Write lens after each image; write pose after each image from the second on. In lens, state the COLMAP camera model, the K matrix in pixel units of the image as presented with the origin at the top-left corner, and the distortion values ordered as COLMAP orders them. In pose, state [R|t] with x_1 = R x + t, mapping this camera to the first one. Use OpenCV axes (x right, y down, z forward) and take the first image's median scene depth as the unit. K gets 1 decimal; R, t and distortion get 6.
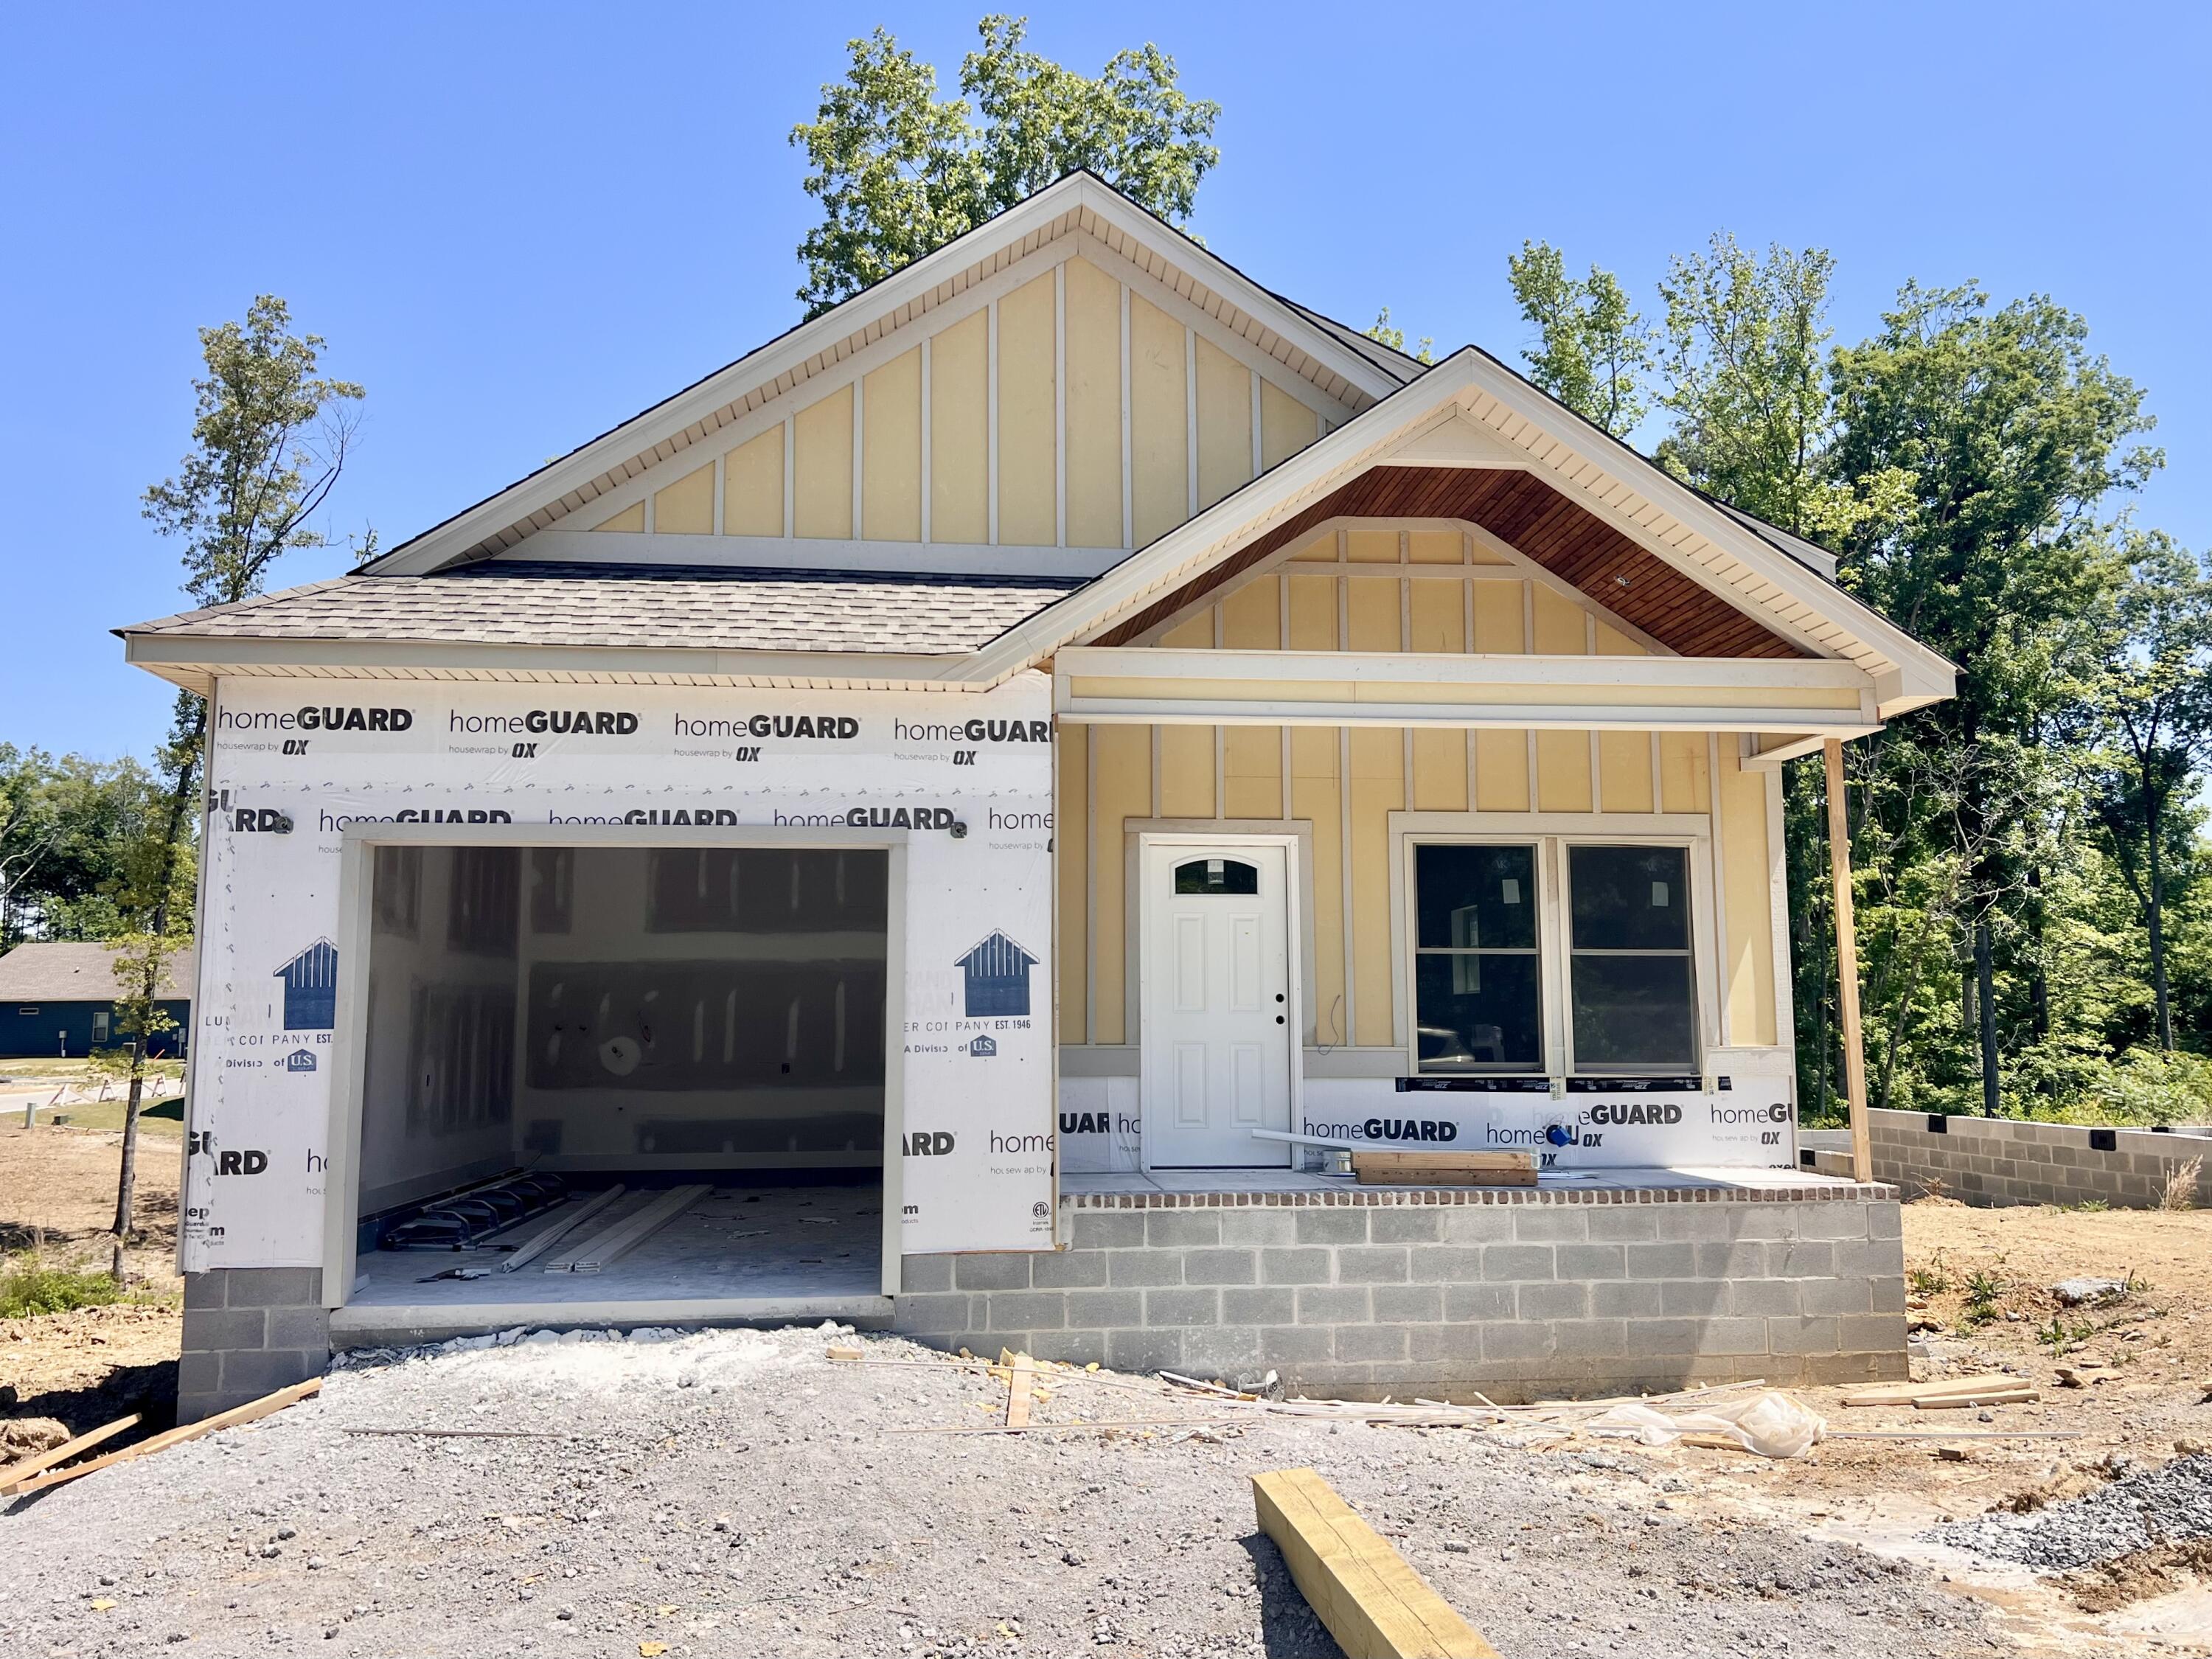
lens RADIAL K [[1693.9, 0, 1113.7], [0, 1693.9, 824.9], [0, 0, 1]] dist [0.066176, -0.004978]
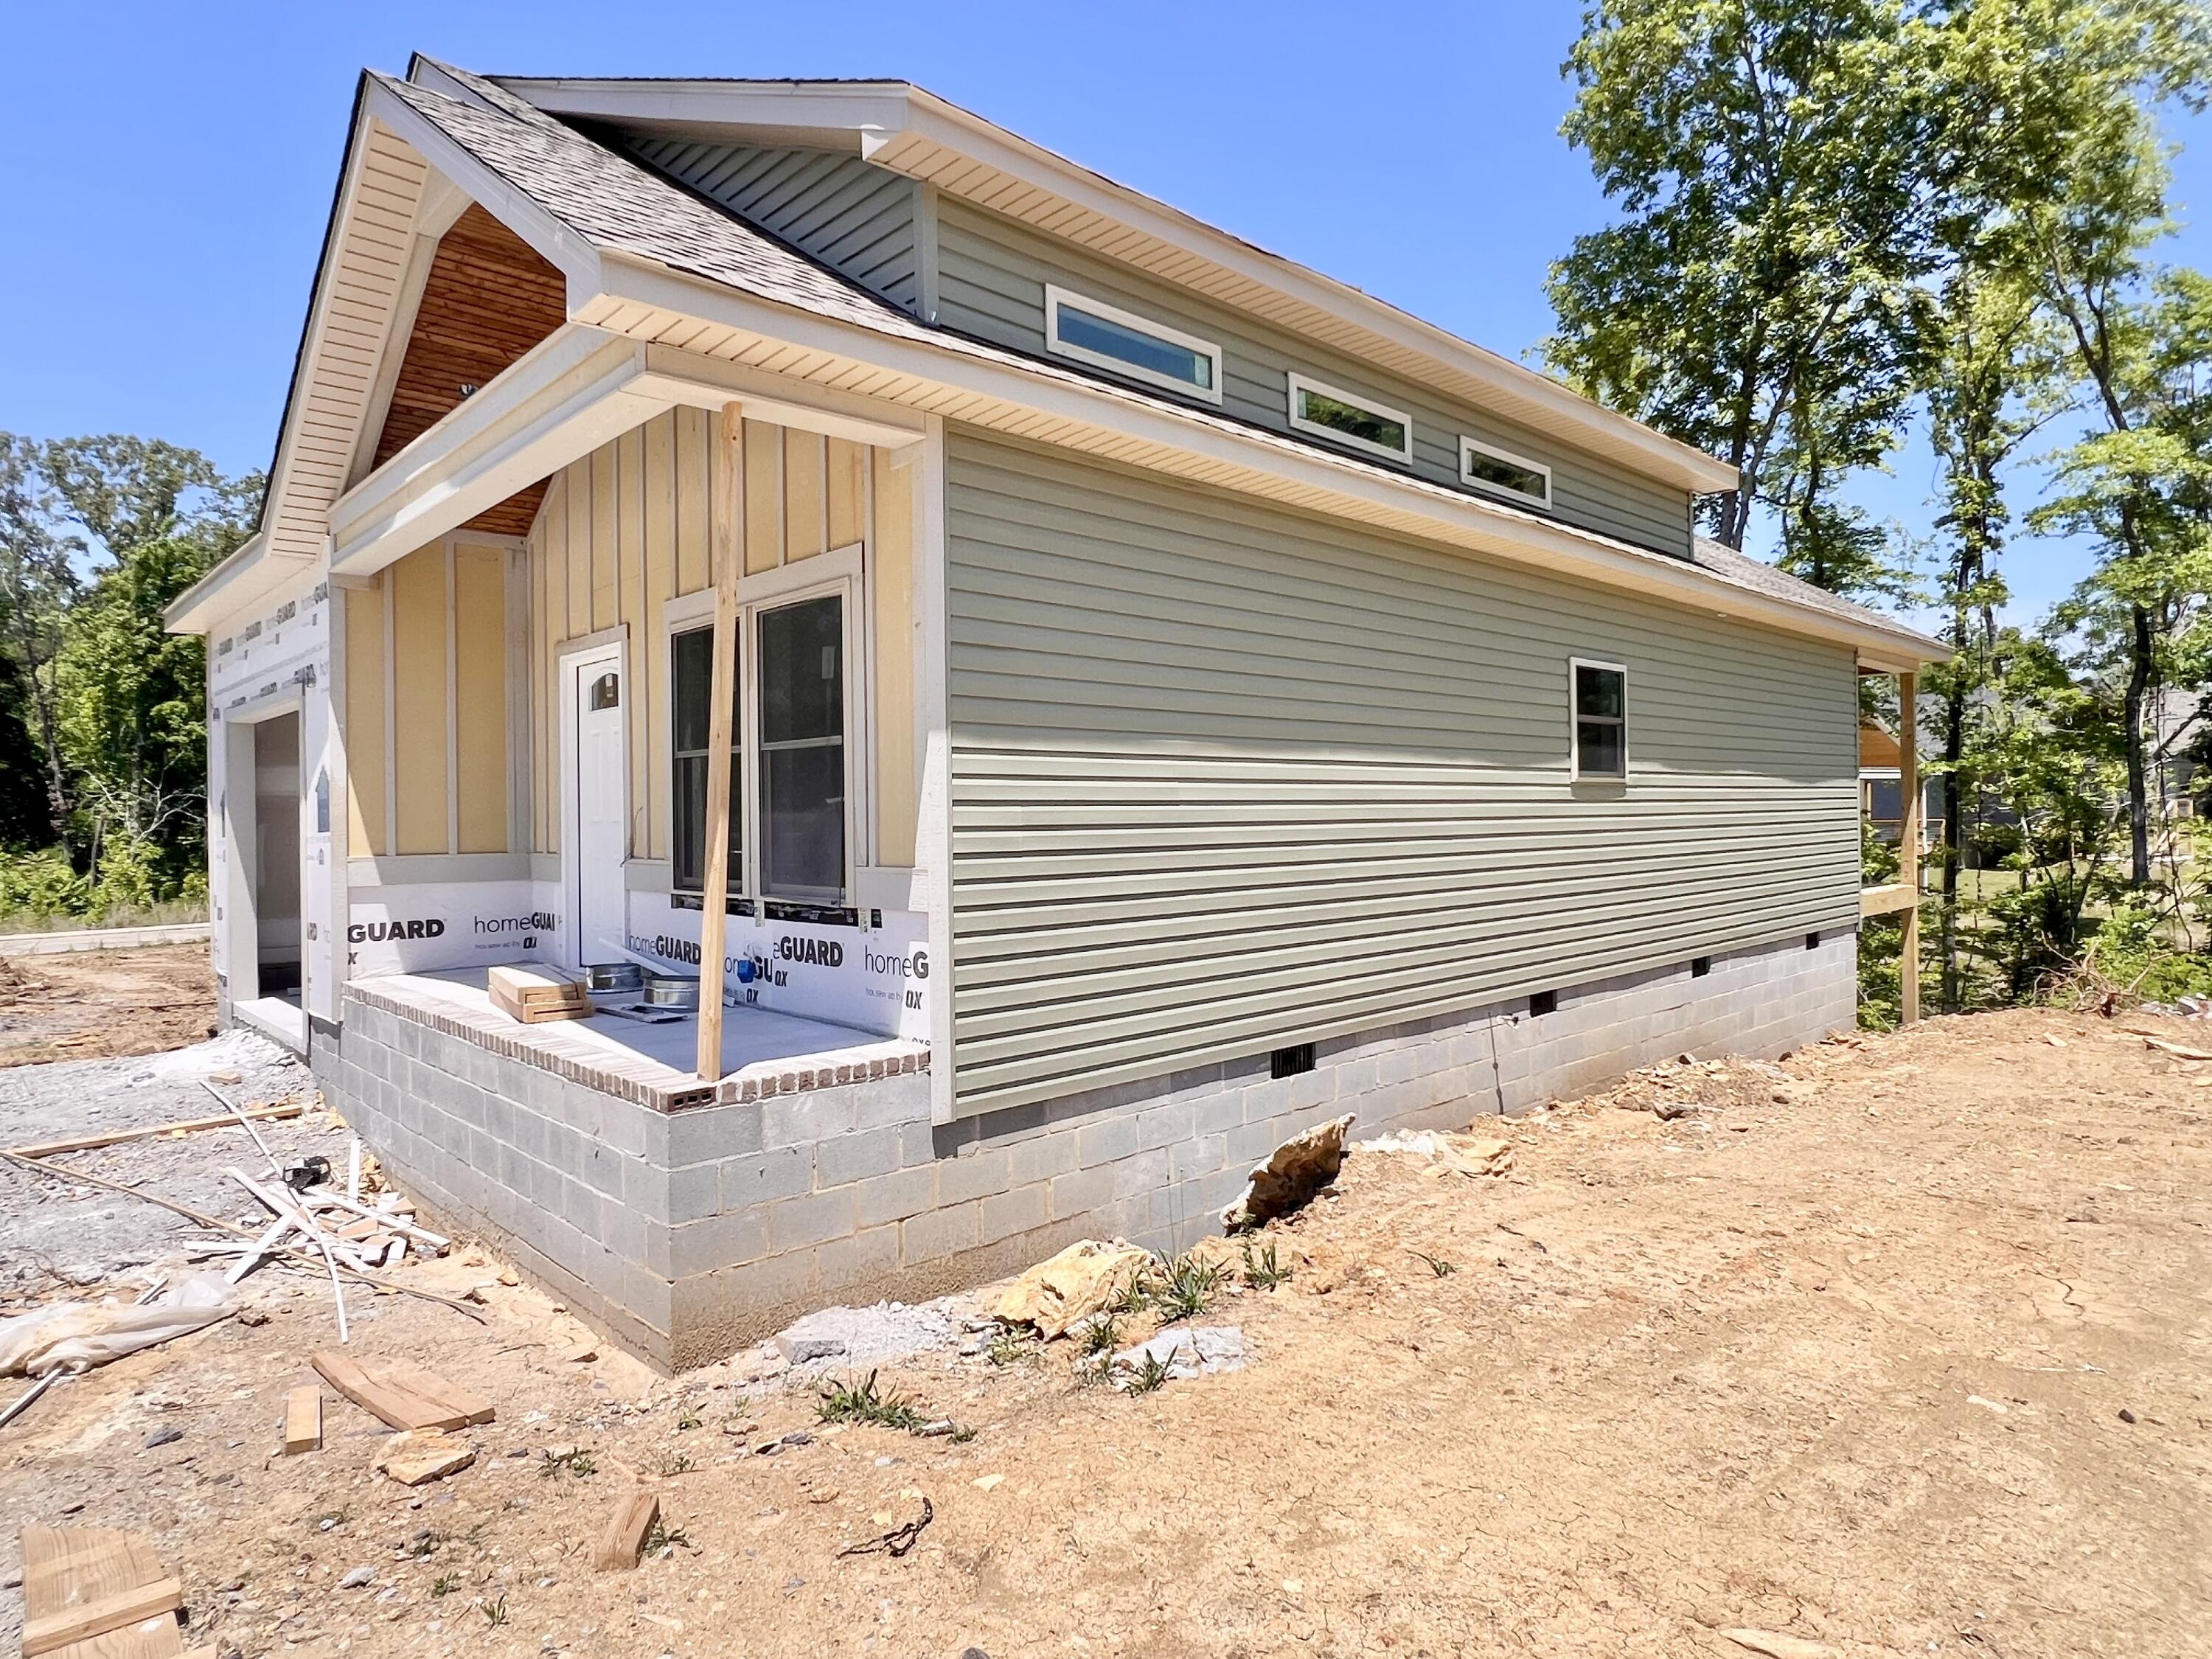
lens RADIAL K [[1272.7, 0, 1091.7], [0, 1272.7, 818.5], [0, 0, 1]] dist [0.000685, 0.007899]
pose [[0.609757, -0.002878, -0.792583, 0.829451], [0.106495, 0.991223, 0.078331, 0.076872], [0.785401, -0.132169, 0.604712, 0.747218]]
